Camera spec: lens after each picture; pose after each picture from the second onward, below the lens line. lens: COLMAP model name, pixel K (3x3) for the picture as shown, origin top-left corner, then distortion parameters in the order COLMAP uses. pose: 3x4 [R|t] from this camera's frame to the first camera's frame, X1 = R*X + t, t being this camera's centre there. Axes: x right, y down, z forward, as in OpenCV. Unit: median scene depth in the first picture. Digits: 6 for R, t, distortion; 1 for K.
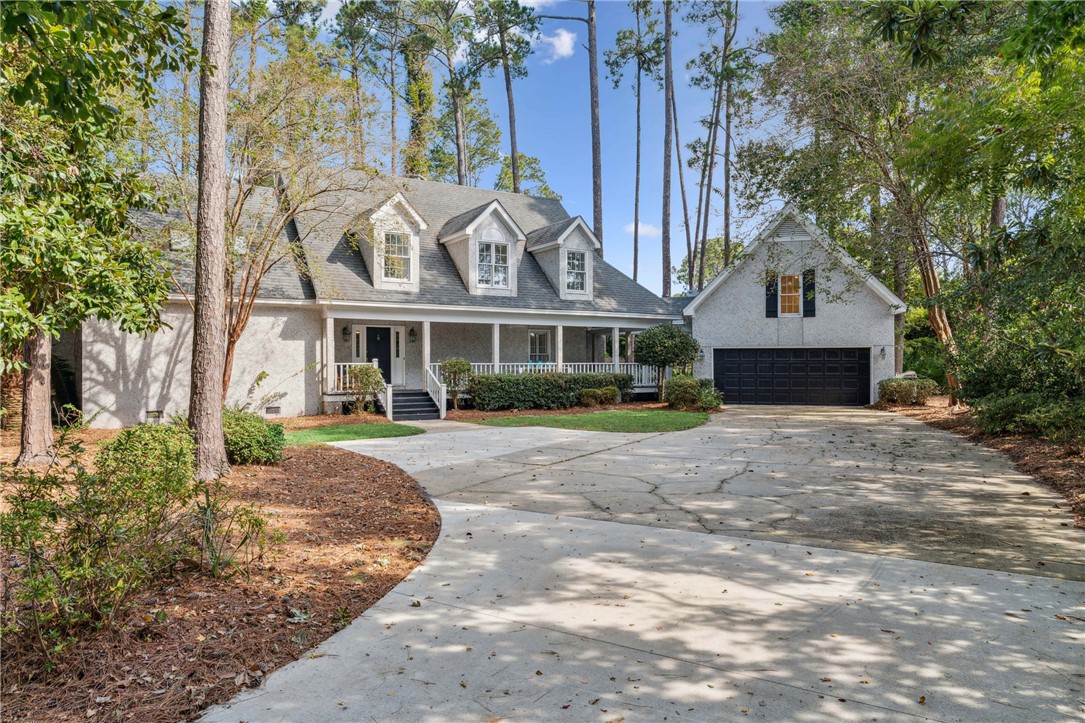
lens RADIAL K [[696.7, 0, 542.5], [0, 696.7, 361.5], [0, 0, 1]] dist [0.000031, 0.000192]
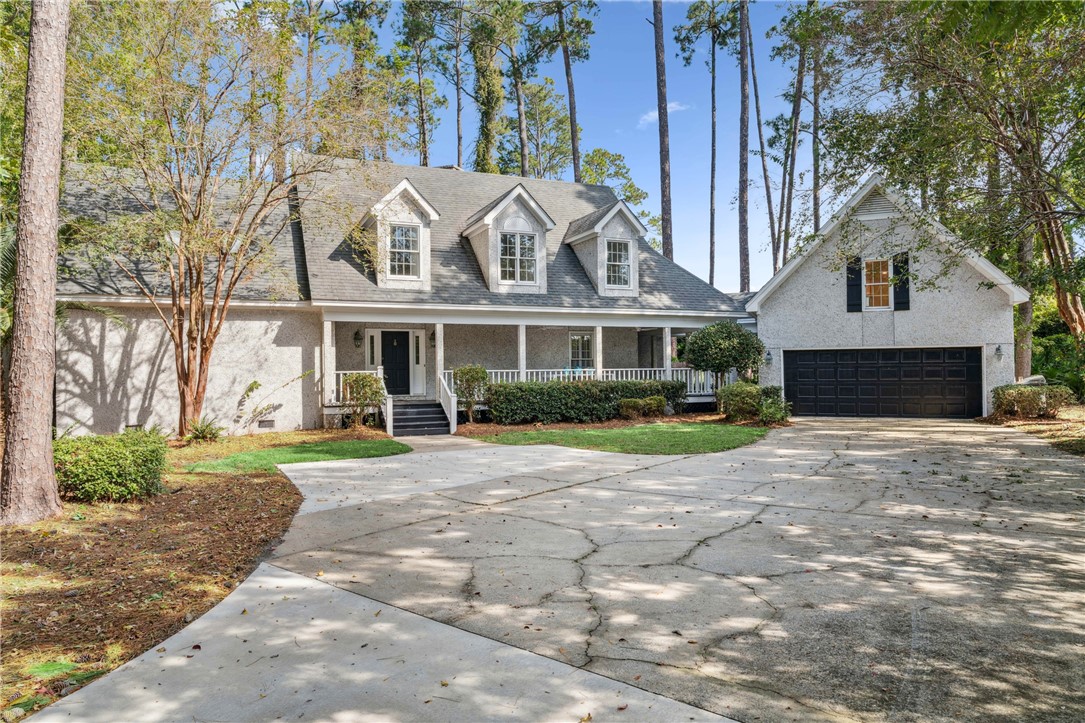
lens RADIAL K [[696.3, 0, 548.4], [0, 696.3, 363.9], [0, 0, 1]] dist [-0.003567, 0.000954]
pose [[0.989465, -0.009905, -0.144434, 0.098082], [0.009170, 0.999941, -0.005759, 0.000340], [0.144483, 0.004374, 0.989498, 0.141698]]
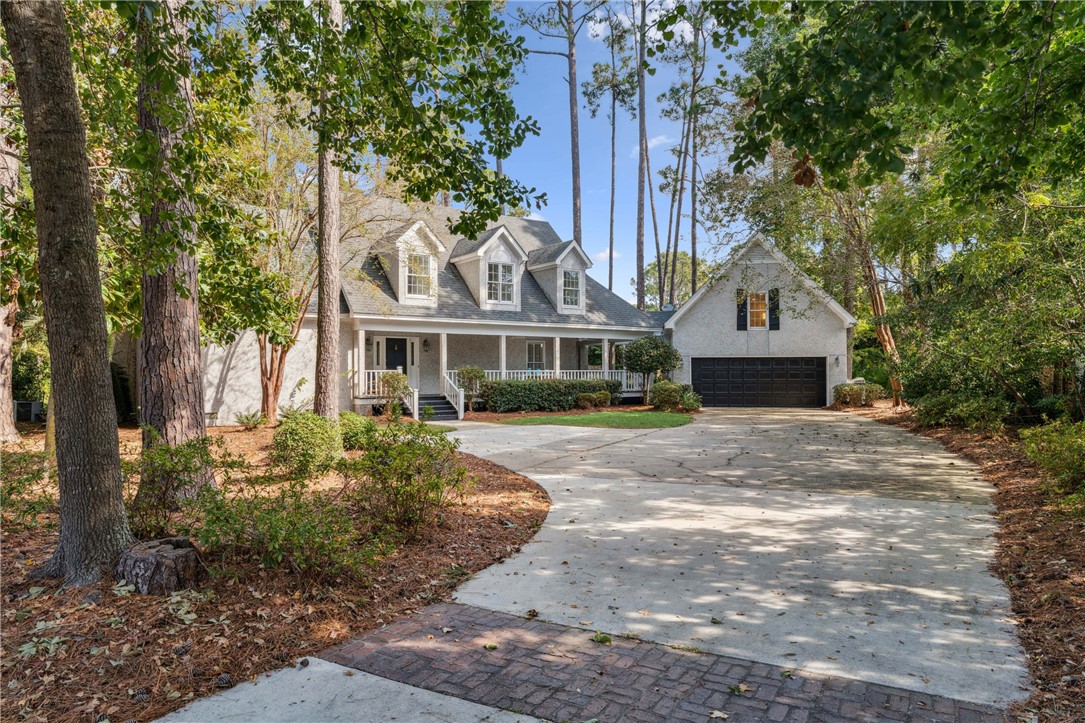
lens RADIAL K [[696.7, 0, 542.5], [0, 696.7, 361.5], [0, 0, 1]] dist [0.000031, 0.000192]
pose [[0.997785, 0.000248, 0.066528, -0.081971], [0.000620, 0.999915, -0.013024, 0.002687], [-0.066526, 0.013037, 0.997700, -0.129662]]
